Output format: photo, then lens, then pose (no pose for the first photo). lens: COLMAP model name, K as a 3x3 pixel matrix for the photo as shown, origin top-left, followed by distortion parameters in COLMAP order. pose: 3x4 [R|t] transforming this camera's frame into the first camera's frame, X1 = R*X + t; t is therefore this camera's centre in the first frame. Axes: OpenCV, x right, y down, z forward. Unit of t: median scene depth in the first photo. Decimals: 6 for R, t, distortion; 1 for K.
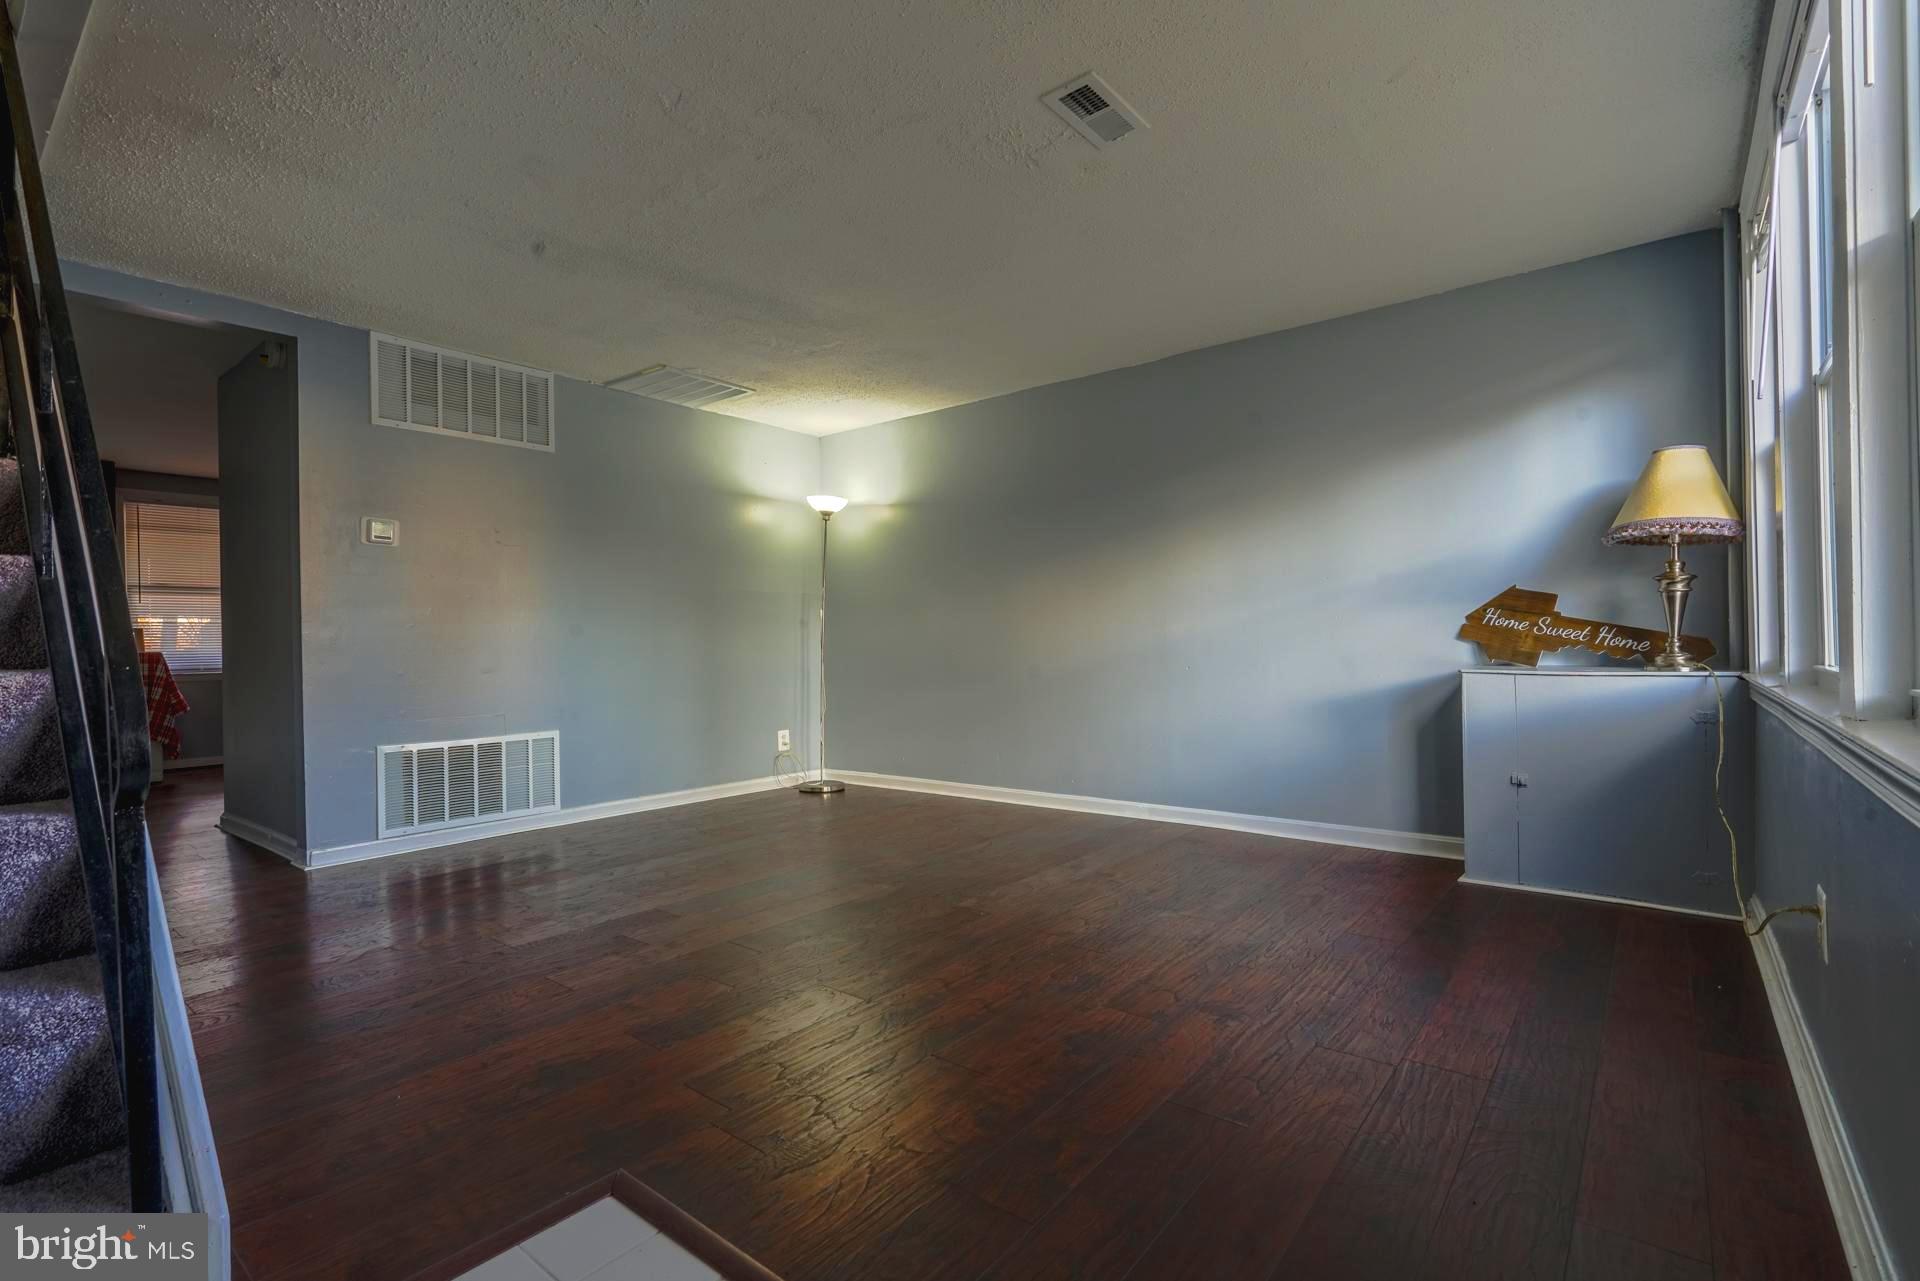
lens RADIAL K [[875.5, 0, 960.0], [0, 875.5, 640.5], [0, 0, 1]] dist [-0.049910, 0.006526]
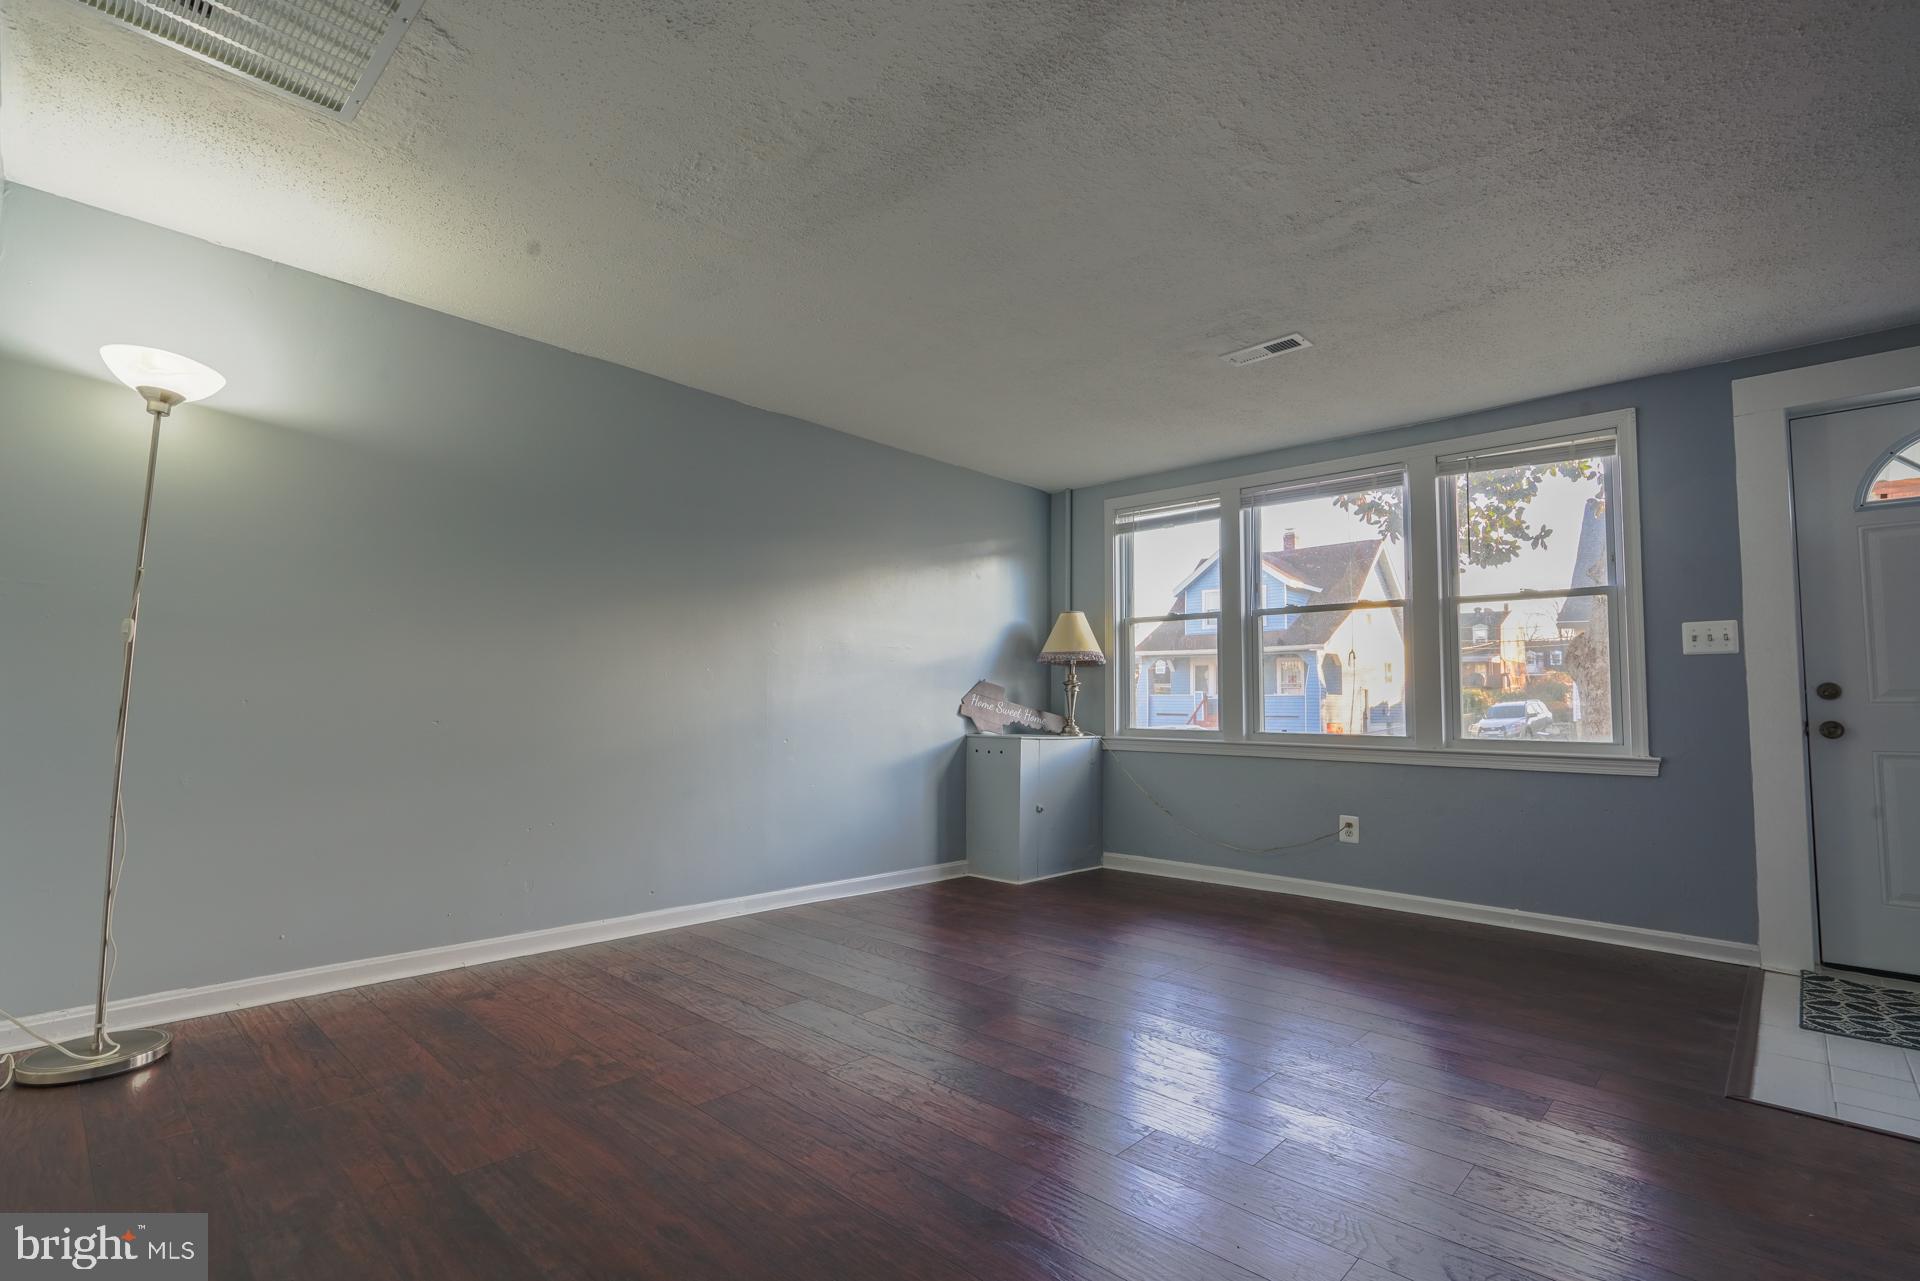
lens RADIAL K [[884.9, 0, 960.0], [0, 884.9, 640.5], [0, 0, 1]] dist [-0.001013, 0.004148]
pose [[0.069734, 0.087131, 0.993753, -0.868954], [-0.025519, 0.996008, -0.085538, 0.000347], [-0.997239, -0.019395, 0.071679, 0.926614]]
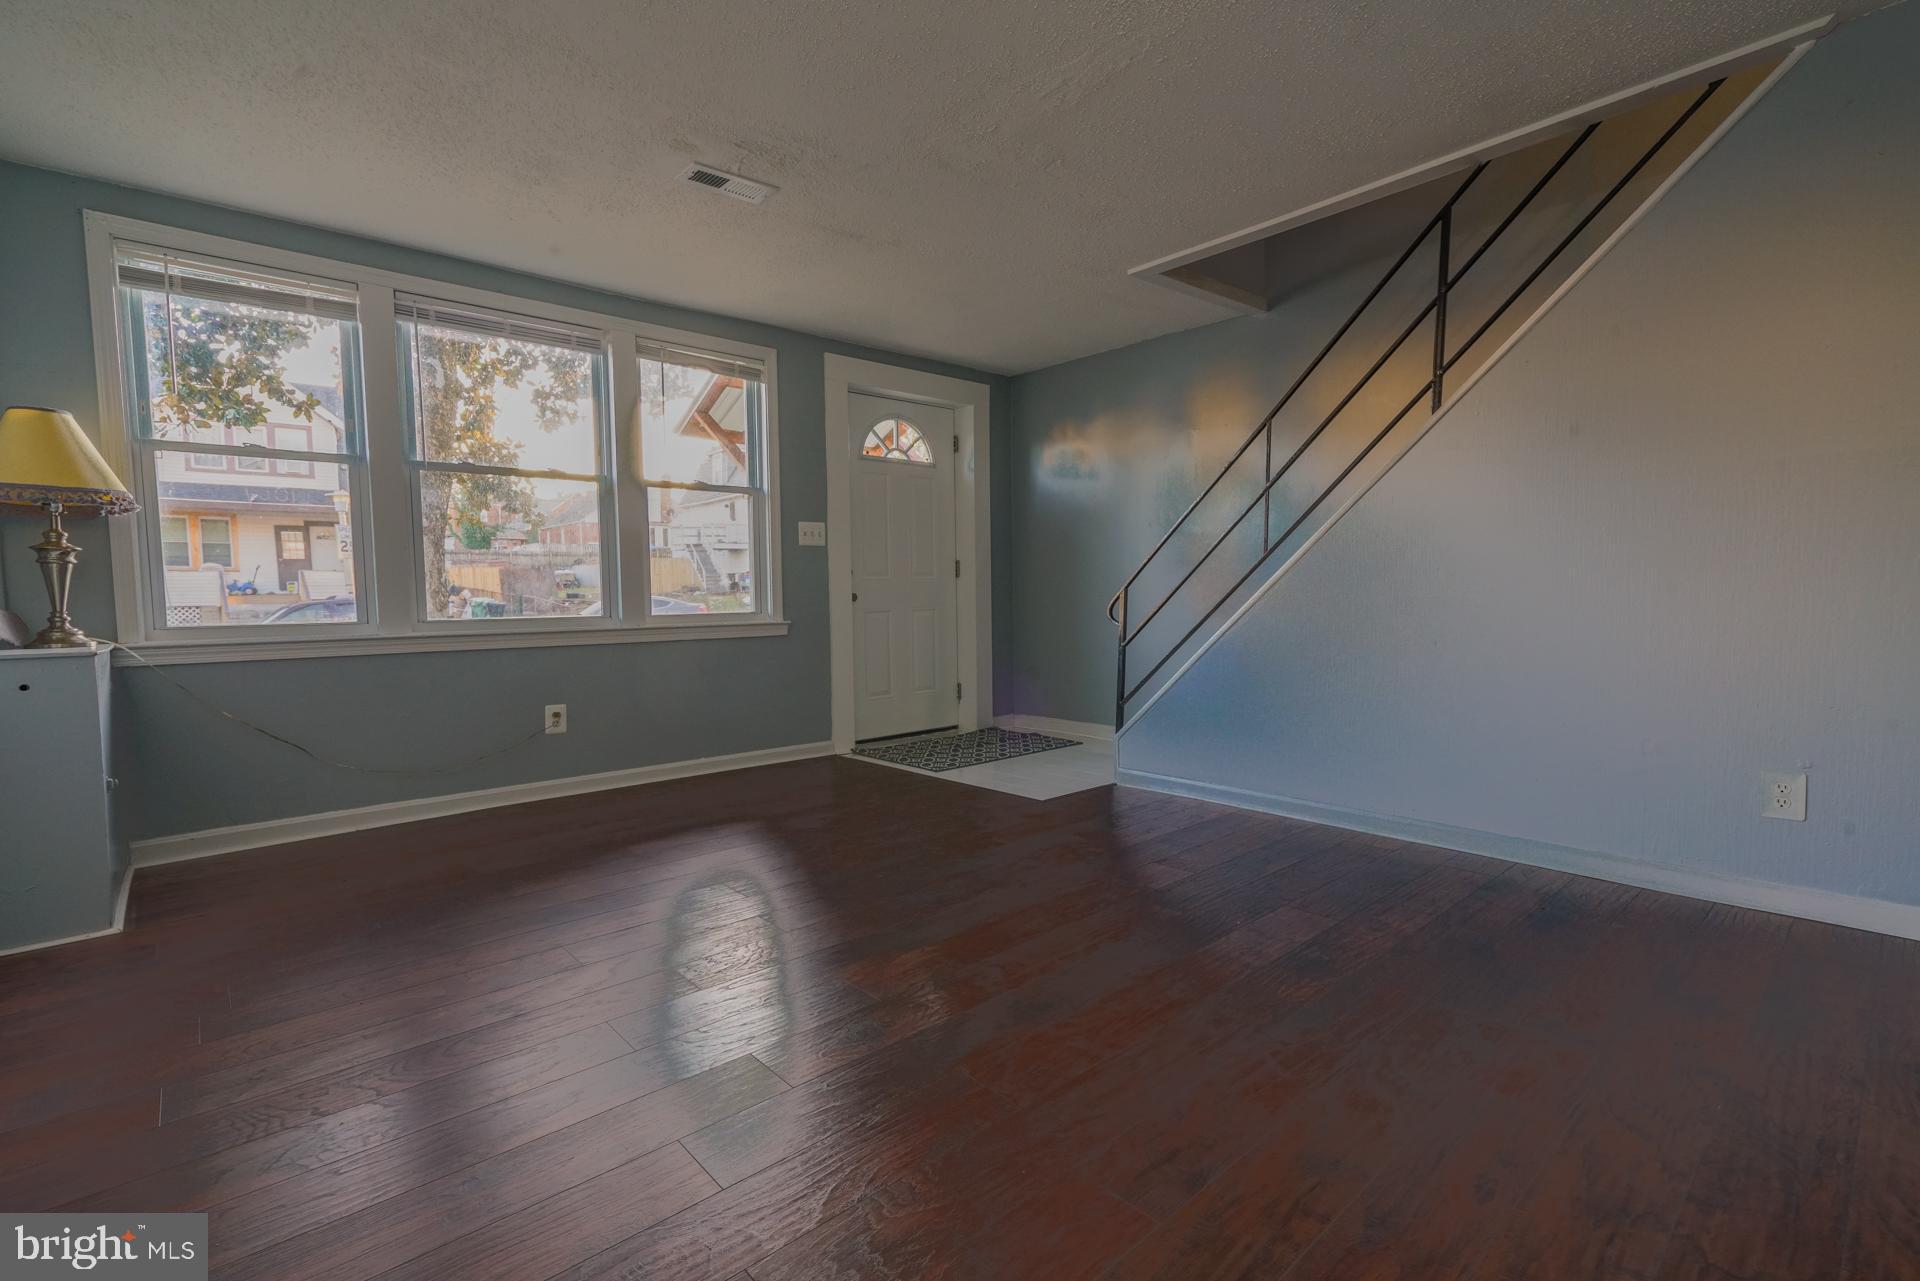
lens RADIAL K [[862.7, 0, 960.0], [0, 862.7, 640.5], [0, 0, 1]] dist [0.001731, 0.000367]
pose [[-0.984898, 0.014338, 0.172541, -0.257202], [0.021847, 0.998891, 0.041698, 0.007449], [-0.171752, 0.044837, -0.984119, 1.493623]]
